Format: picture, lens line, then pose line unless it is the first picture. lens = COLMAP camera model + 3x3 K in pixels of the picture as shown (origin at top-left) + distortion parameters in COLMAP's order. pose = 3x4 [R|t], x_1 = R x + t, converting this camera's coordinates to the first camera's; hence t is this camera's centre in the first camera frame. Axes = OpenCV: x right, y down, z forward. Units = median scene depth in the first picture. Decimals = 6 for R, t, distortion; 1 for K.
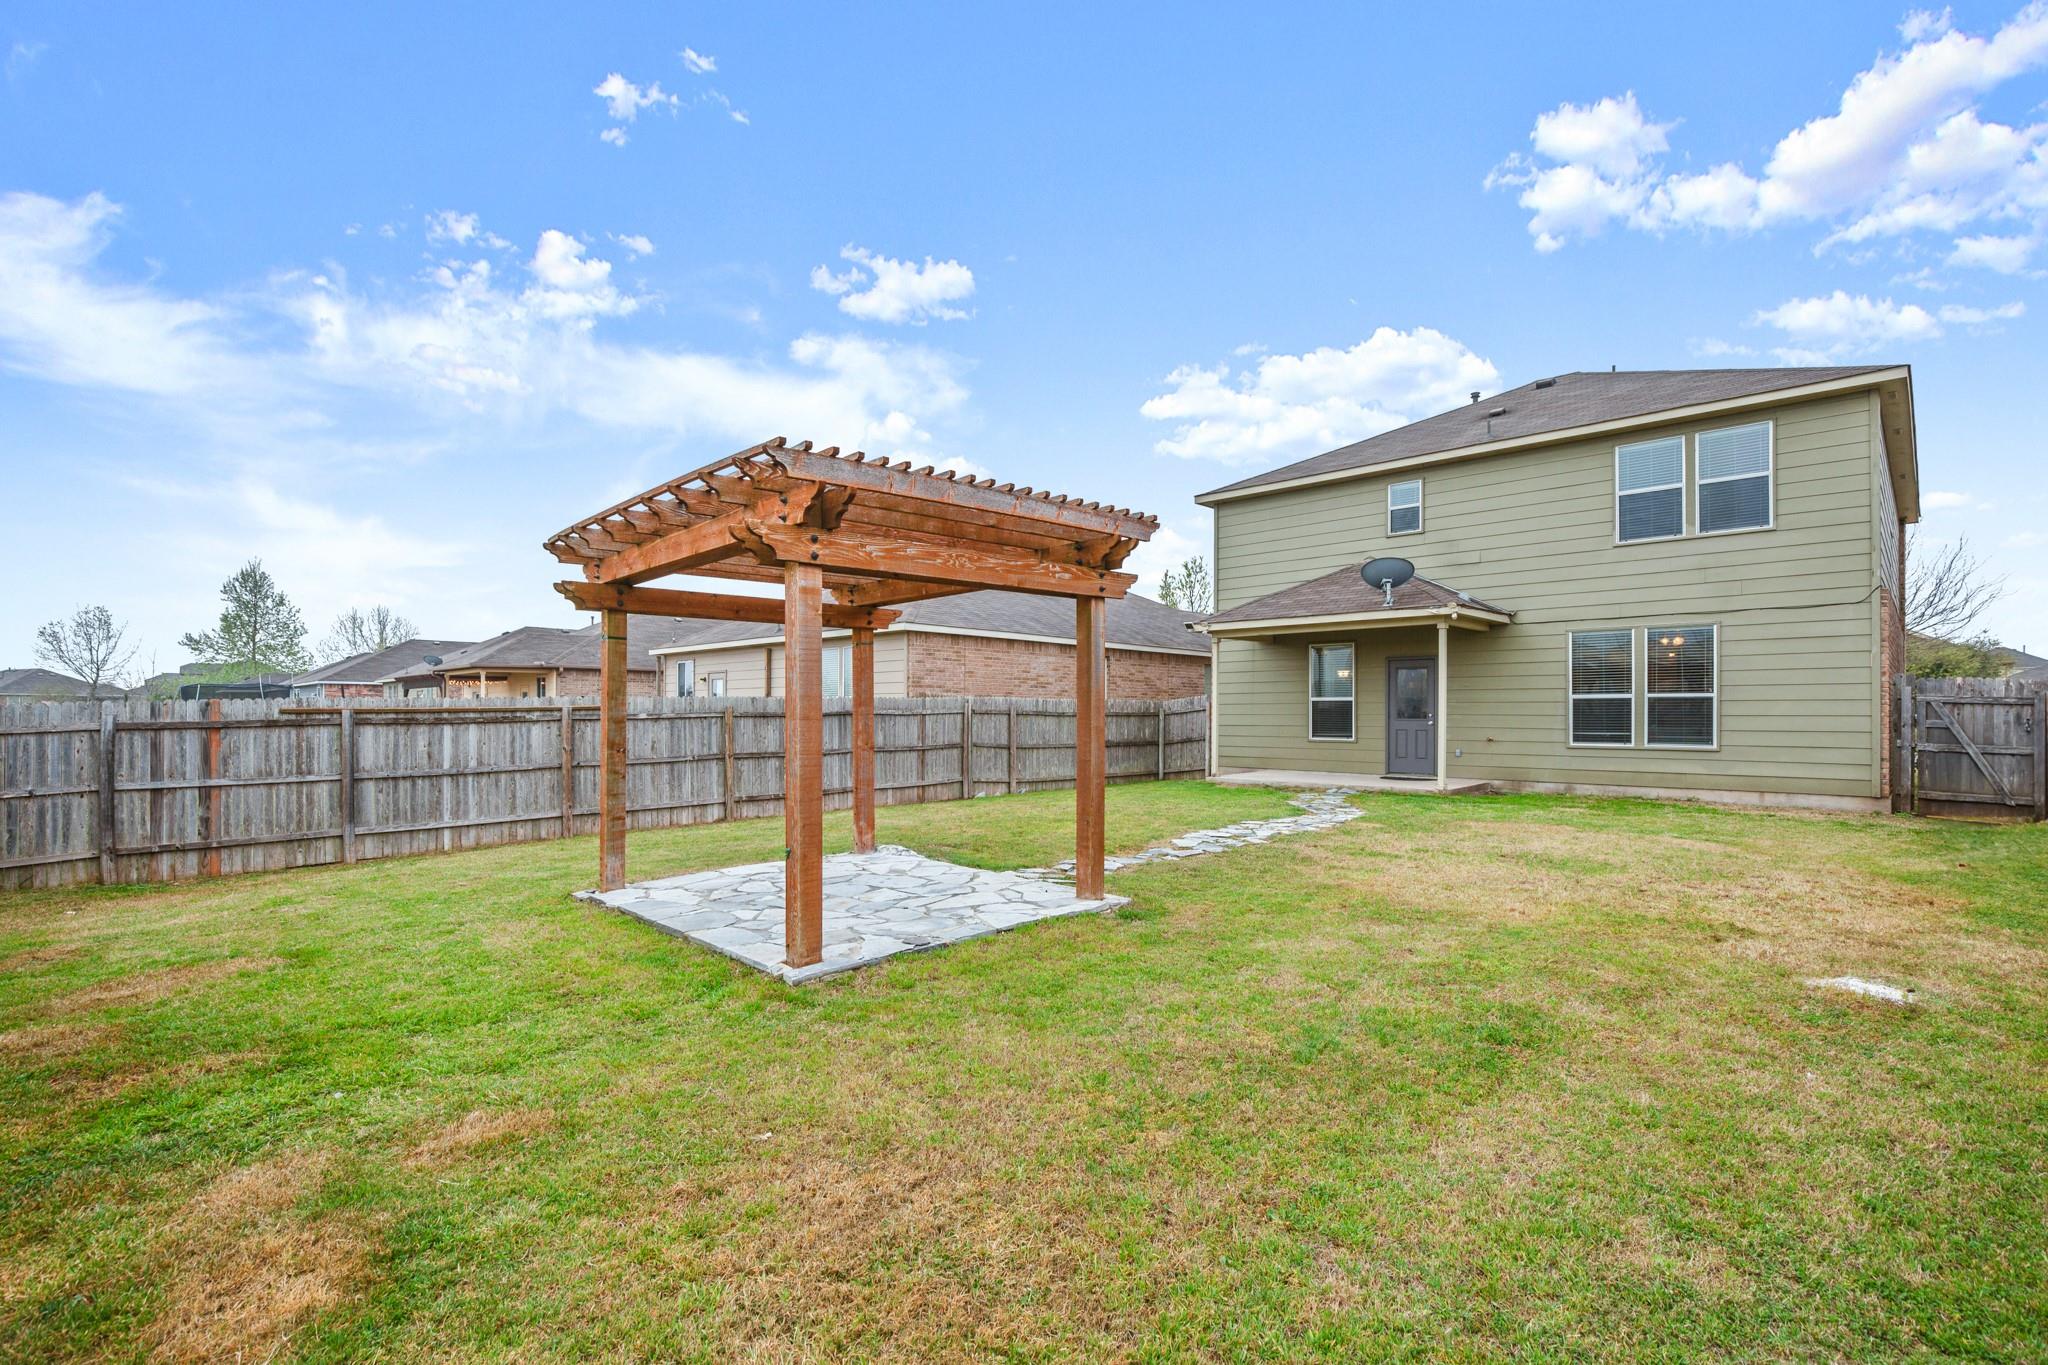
lens RADIAL K [[942.5, 0, 1018.9], [0, 942.5, 683.5], [0, 0, 1]] dist [-0.007060, 0.002133]
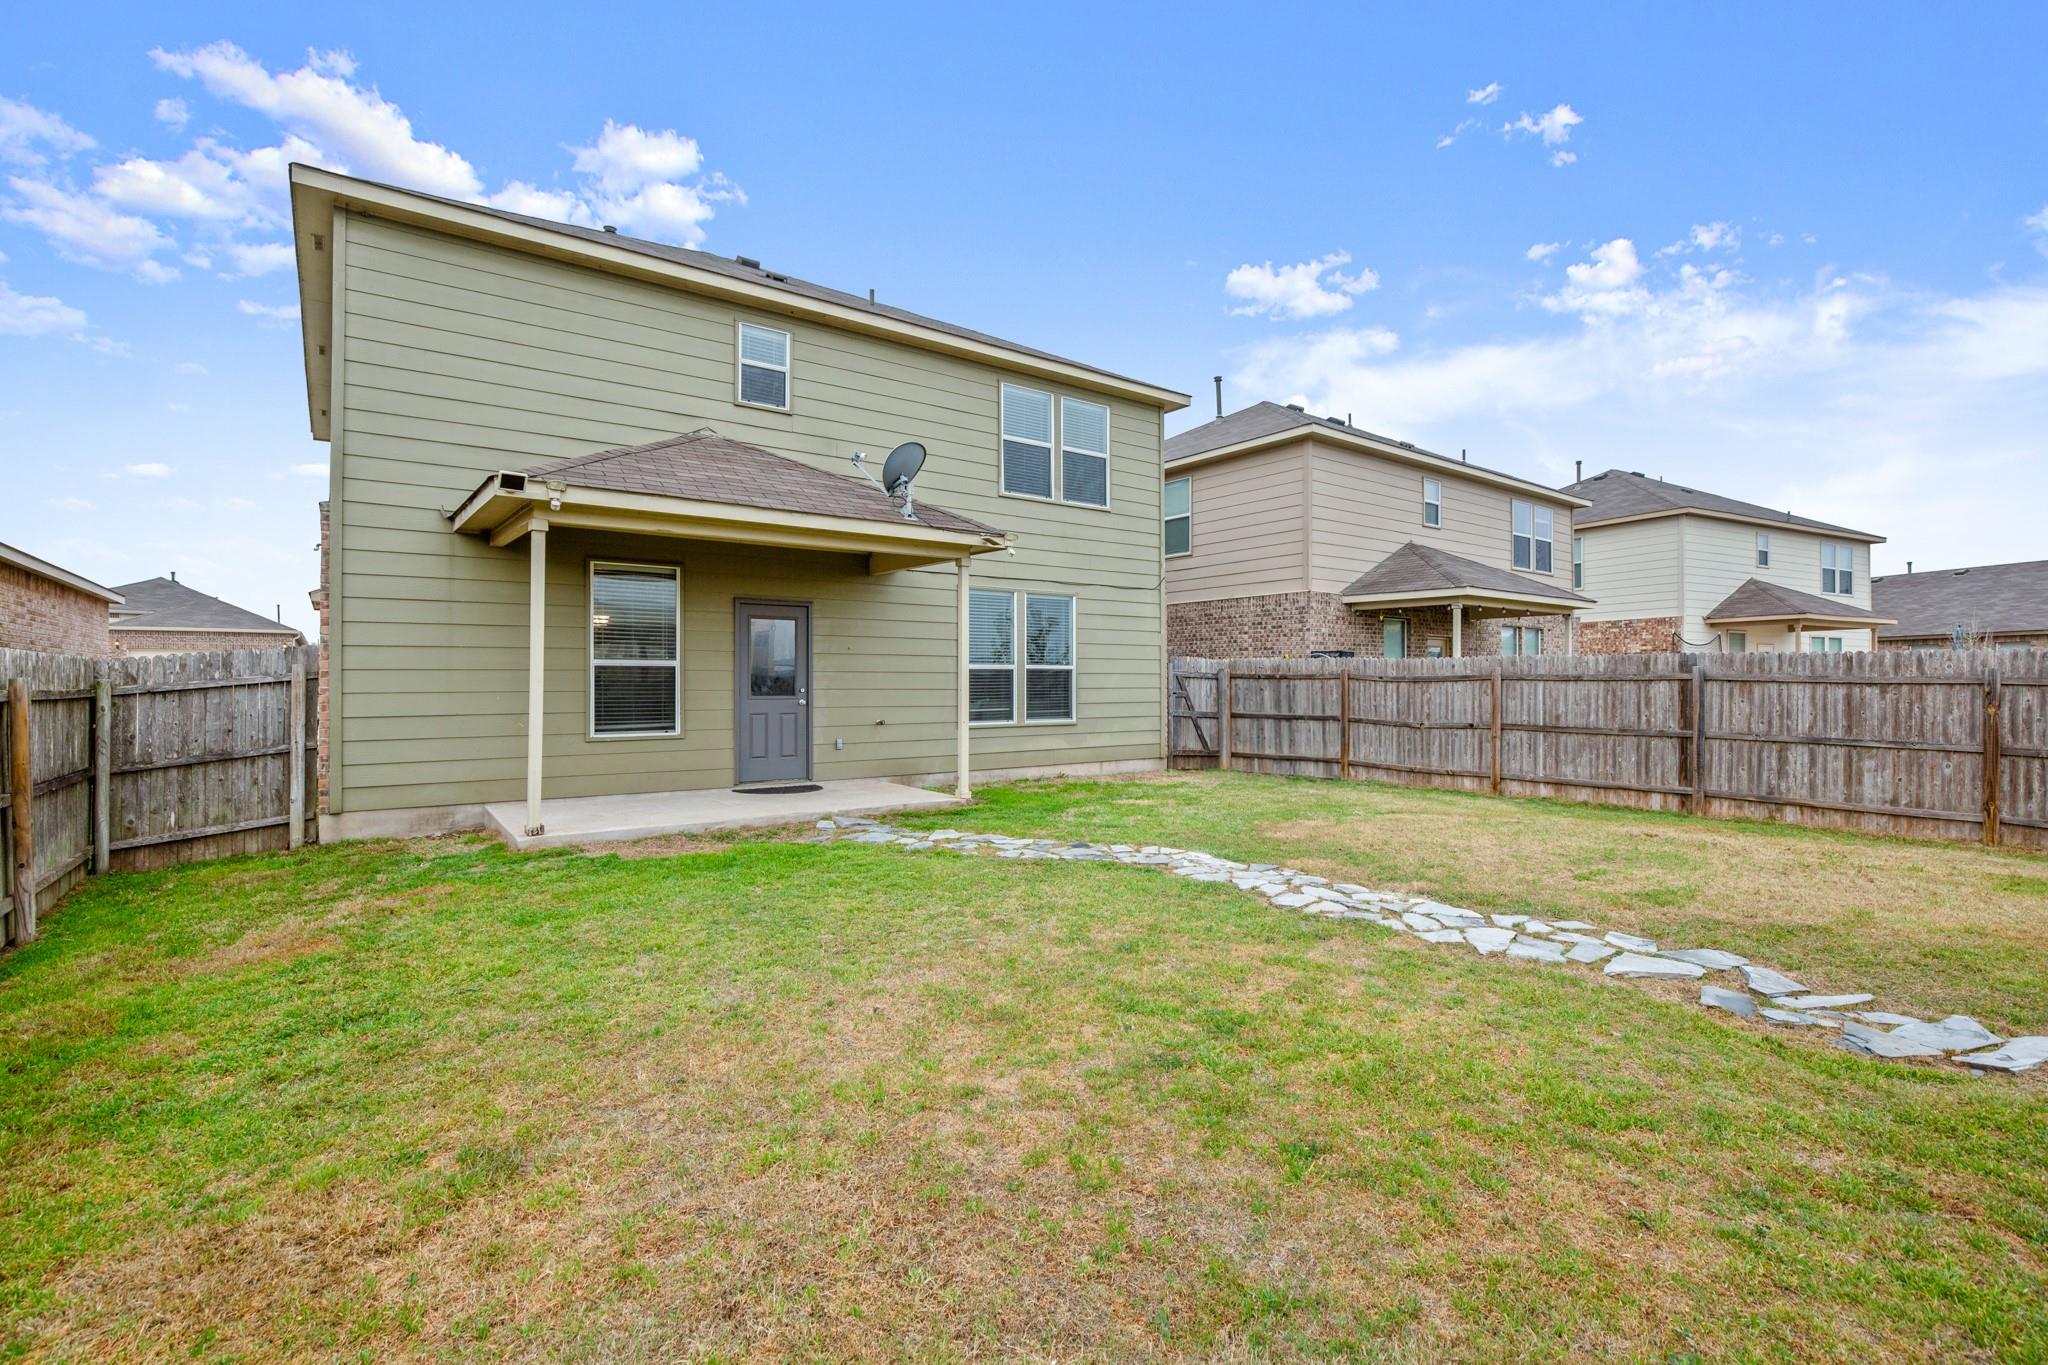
lens RADIAL K [[944.2, 0, 1019.3], [0, 944.2, 689.9], [0, 0, 1]] dist [-0.022665, 0.006597]
pose [[0.137180, 0.006145, 0.990527, -0.230987], [-0.015699, 0.999869, -0.004029, 0.038112], [-0.990422, -0.014997, 0.137258, 0.859760]]
